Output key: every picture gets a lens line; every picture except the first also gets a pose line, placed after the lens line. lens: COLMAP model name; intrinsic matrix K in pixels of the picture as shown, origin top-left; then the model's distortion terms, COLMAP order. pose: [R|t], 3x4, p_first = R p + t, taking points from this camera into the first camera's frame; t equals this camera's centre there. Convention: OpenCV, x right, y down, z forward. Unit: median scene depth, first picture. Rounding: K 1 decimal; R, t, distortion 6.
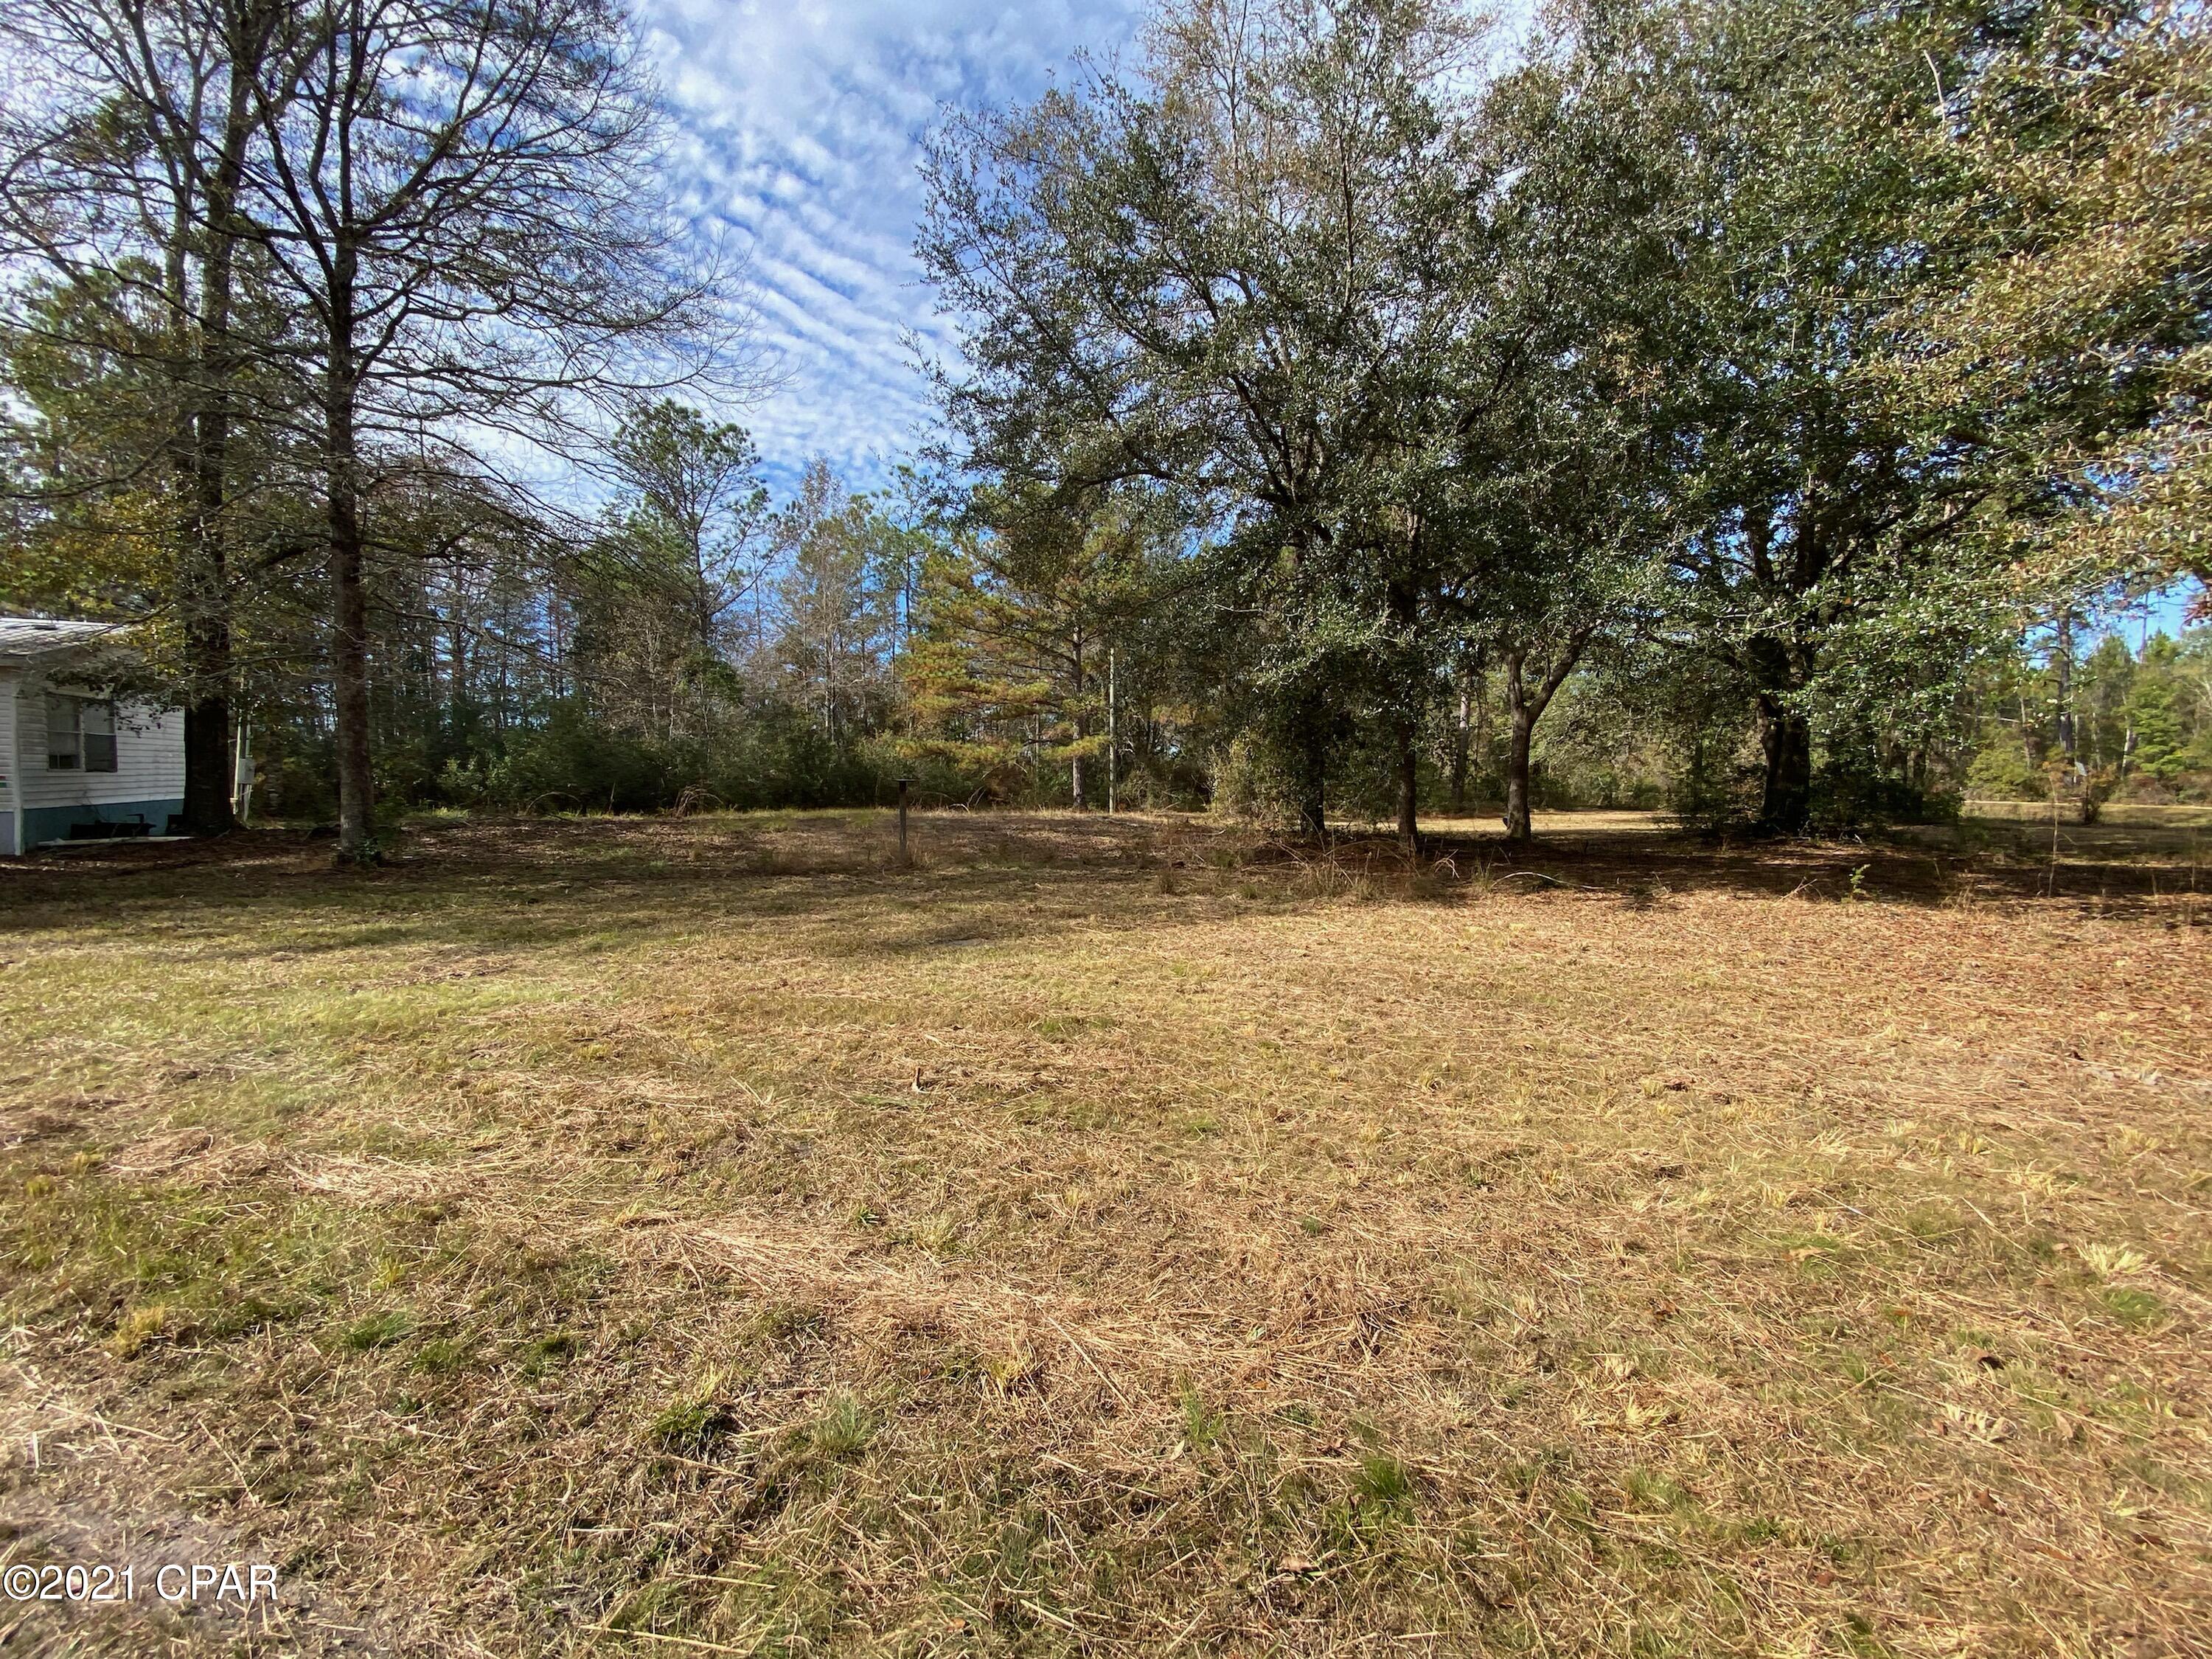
lens RADIAL K [[894.0, 0, 1106.0], [0, 894.0, 829.5], [0, 0, 1]] dist [0.016649, -0.021526]
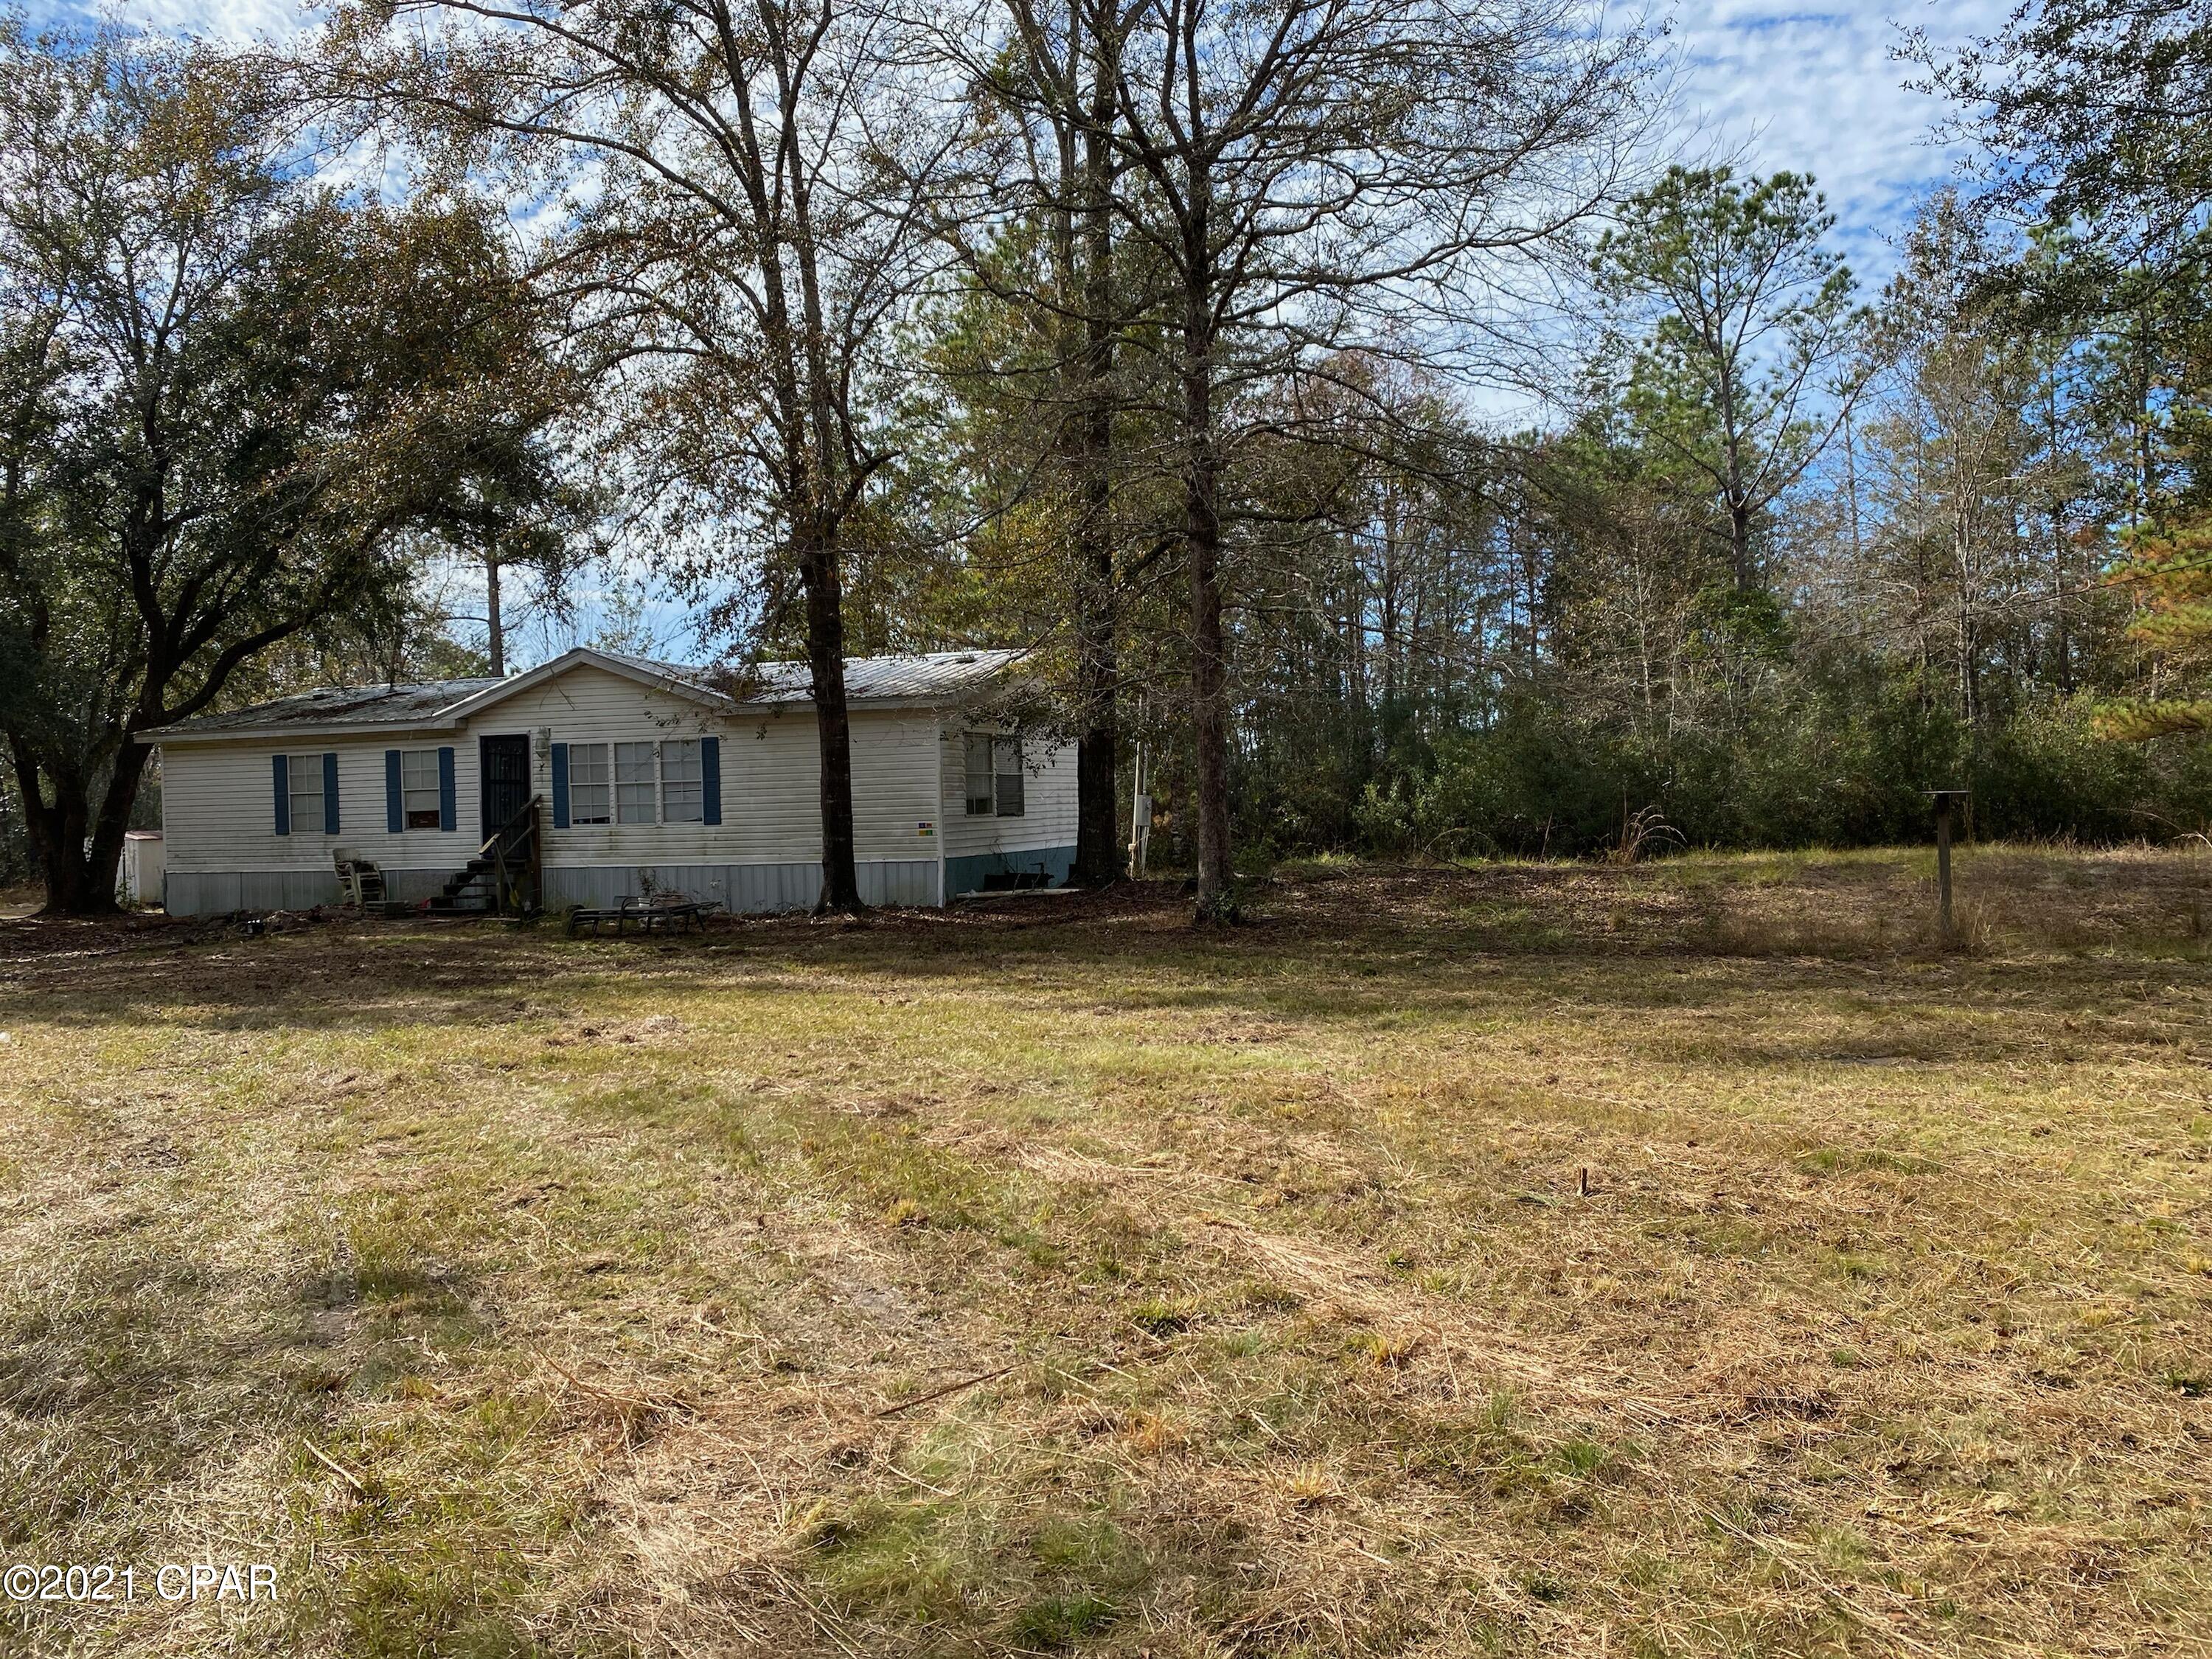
lens RADIAL K [[1660.0, 0, 1106.0], [0, 1660.0, 829.5], [0, 0, 1]] dist [0.037914, 0.000580]
pose [[0.687229, -0.021190, -0.726132, 0.151753], [-0.004816, 0.999420, -0.033723, 0.004317], [0.726425, 0.026673, 0.686728, -0.088538]]
